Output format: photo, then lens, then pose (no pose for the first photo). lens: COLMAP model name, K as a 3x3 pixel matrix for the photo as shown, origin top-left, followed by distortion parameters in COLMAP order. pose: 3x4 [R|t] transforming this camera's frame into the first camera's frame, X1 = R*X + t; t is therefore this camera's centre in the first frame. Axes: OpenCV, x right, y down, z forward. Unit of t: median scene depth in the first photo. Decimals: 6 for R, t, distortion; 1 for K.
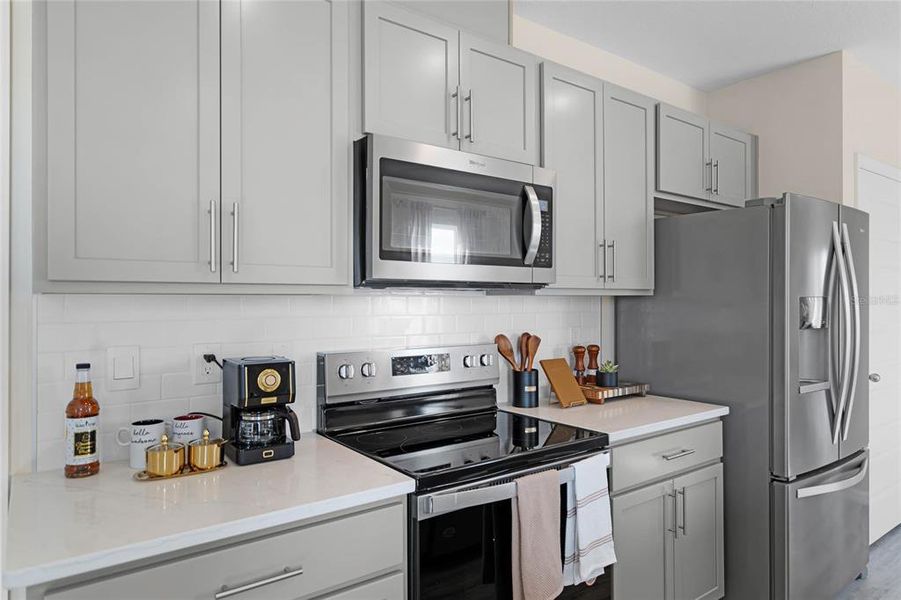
lens RADIAL K [[553.1, 0, 450.5], [0, 553.1, 300.0], [0, 0, 1]] dist [0.005149, 0.001085]
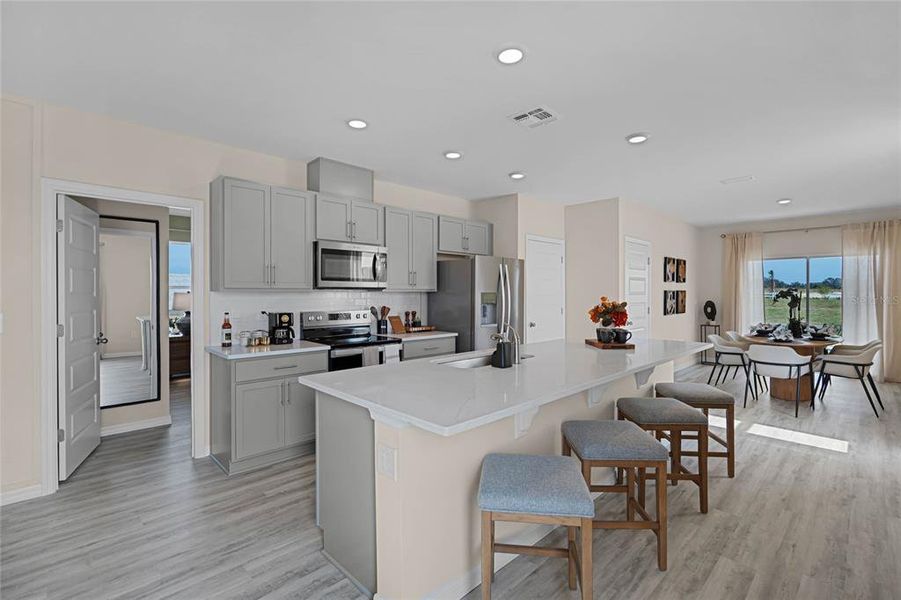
lens RADIAL K [[407.1, 0, 452.1], [0, 407.1, 298.0], [0, 0, 1]] dist [-0.000978, -0.000210]
pose [[0.991182, 0.002519, 0.132486, 0.249534], [-0.004522, 0.999880, 0.014820, -0.009646], [-0.132433, -0.015289, 0.991074, -1.148358]]
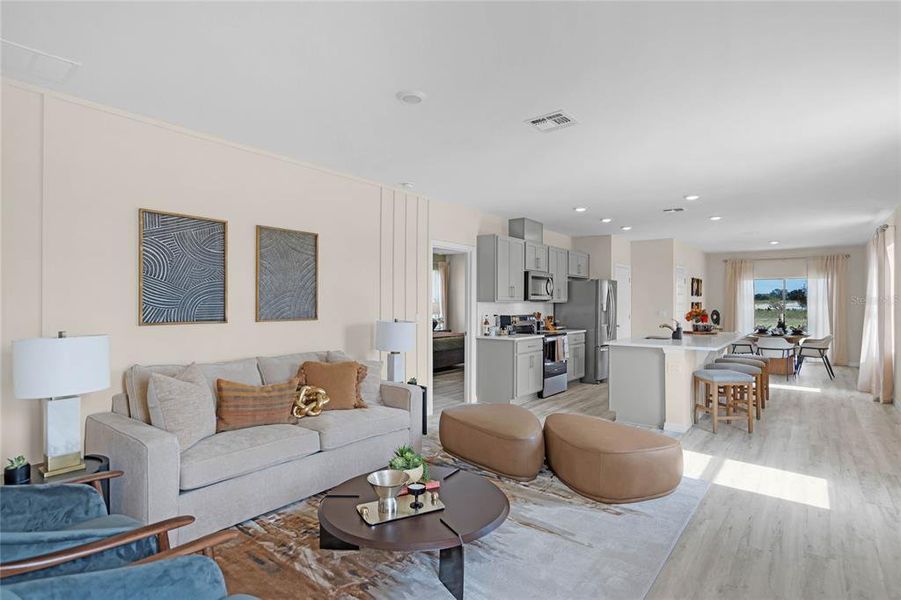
lens RADIAL K [[466.6, 0, 452.2], [0, 466.6, 305.9], [0, 0, 1]] dist [0.002714, 0.000815]
pose [[0.962740, 0.006795, 0.270343, -1.633943], [-0.009163, 0.999930, 0.007497, -0.002710], [-0.270274, -0.009695, 0.962735, -2.422483]]
